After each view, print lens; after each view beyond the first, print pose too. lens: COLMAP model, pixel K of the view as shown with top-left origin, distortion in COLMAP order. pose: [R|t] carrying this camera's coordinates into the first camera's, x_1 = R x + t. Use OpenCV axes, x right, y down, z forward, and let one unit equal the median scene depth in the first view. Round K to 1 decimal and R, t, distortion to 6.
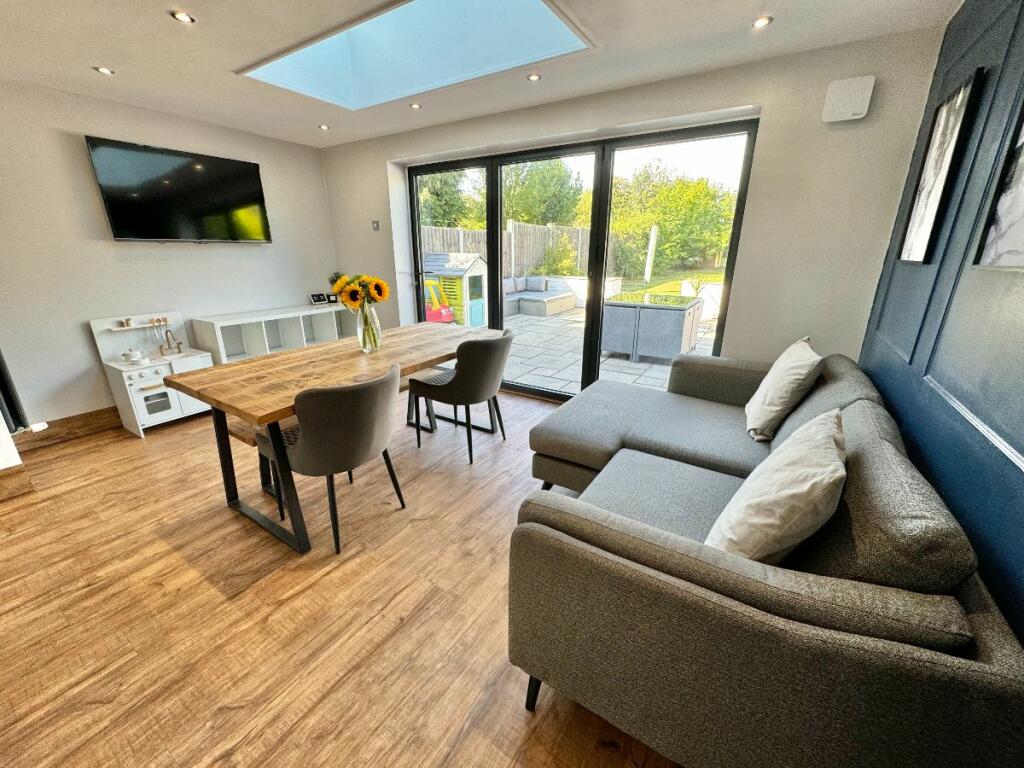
lens RADIAL K [[405.1, 0, 510.7], [0, 405.1, 383.4], [0, 0, 1]] dist [0.003076, 0.000912]
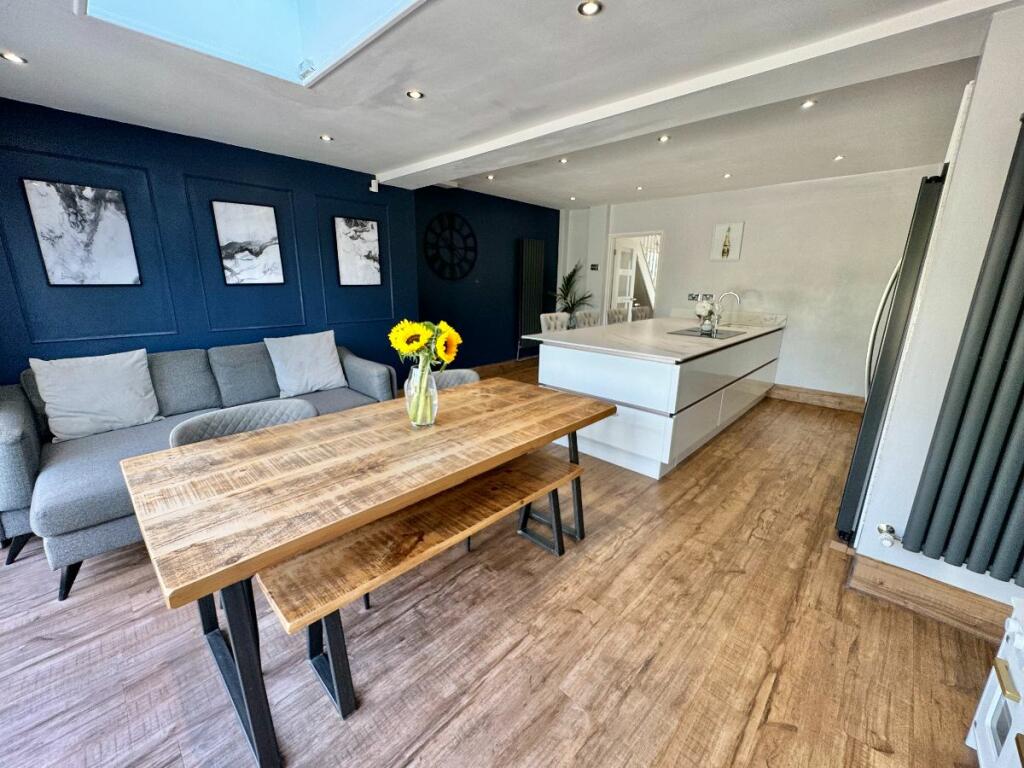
lens RADIAL K [[405.1, 0, 514.8], [0, 405.1, 377.8], [0, 0, 1]] dist [0.003076, 0.000912]
pose [[-0.985885, -0.057465, 0.157255, -0.753443], [0.035524, 0.846070, 0.531887, -0.645166], [-0.163614, 0.529966, -0.832086, 1.878785]]
